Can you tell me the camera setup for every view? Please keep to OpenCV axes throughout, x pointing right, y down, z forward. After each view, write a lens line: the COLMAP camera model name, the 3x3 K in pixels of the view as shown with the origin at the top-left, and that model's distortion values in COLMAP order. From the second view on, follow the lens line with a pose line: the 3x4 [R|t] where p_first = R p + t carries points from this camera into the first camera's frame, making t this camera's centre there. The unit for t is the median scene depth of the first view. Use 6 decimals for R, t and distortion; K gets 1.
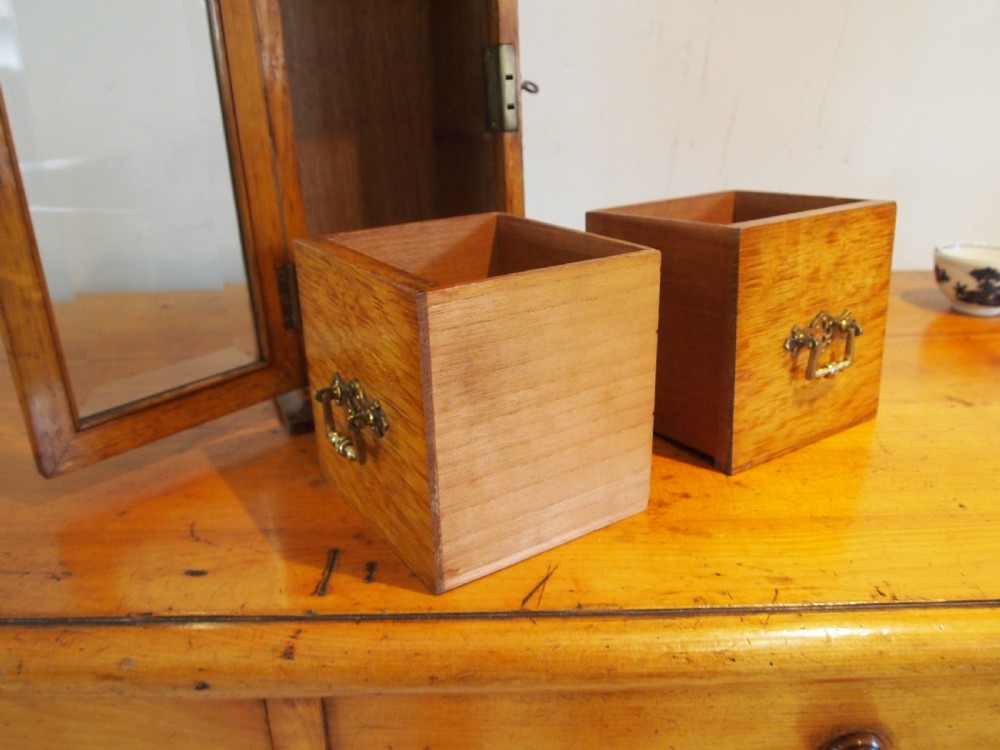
lens RADIAL K [[799.6, 0, 503.7], [0, 799.6, 379.4], [0, 0, 1]] dist [-0.052172, 0.006142]
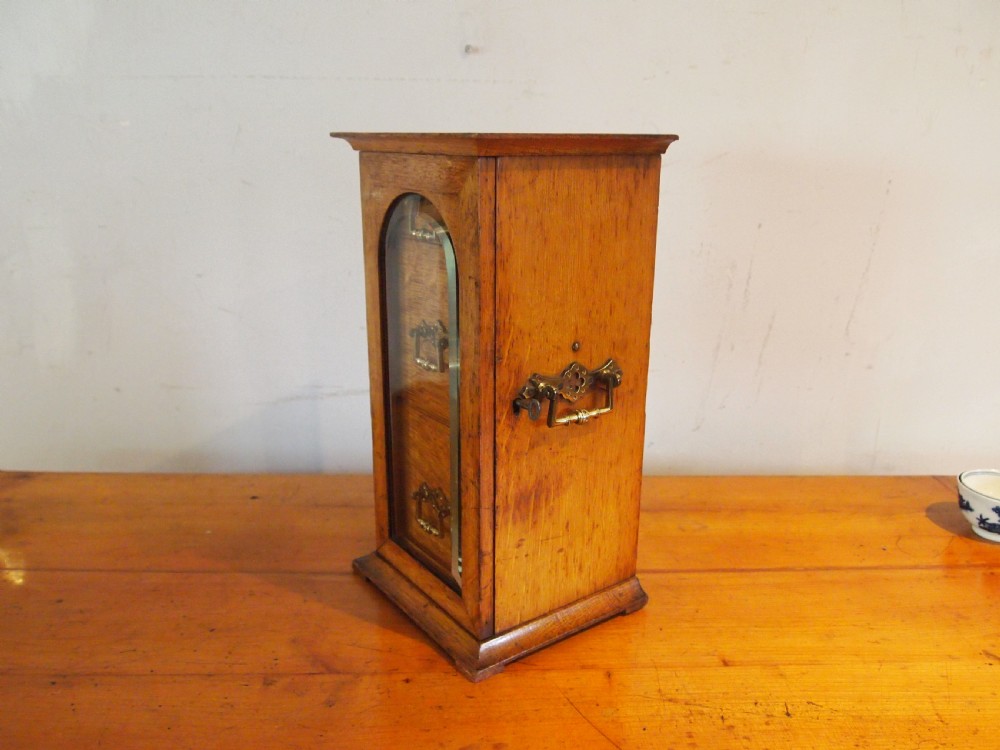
lens RADIAL K [[799.6, 0, 501.1], [0, 799.6, 381.7], [0, 0, 1]] dist [-0.052172, 0.006142]
pose [[0.999000, 0.035249, 0.027492, -0.263243], [-0.032947, 0.996242, -0.080096, -0.356026], [-0.030212, 0.079111, 0.996408, -0.205314]]
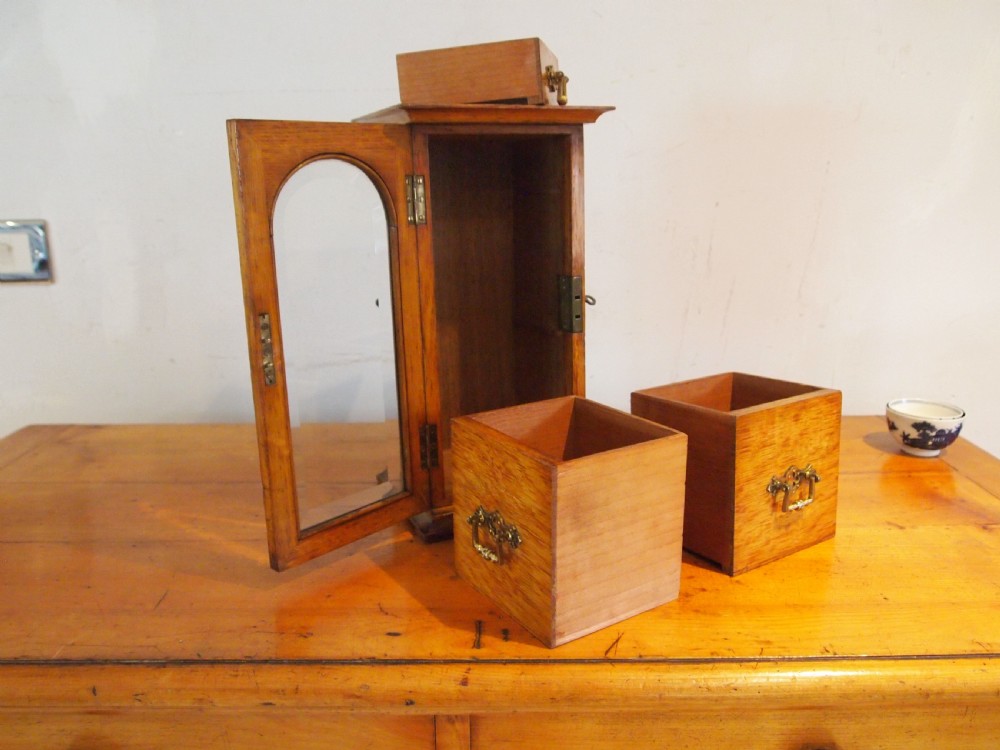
lens RADIAL K [[799.6, 0, 501.5], [0, 799.6, 378.1], [0, 0, 1]] dist [-0.052172, 0.006142]
pose [[0.999861, 0.015486, -0.006182, -0.162174], [-0.016148, 0.991695, -0.127595, -0.057404], [0.004155, 0.127677, 0.991807, -0.587239]]
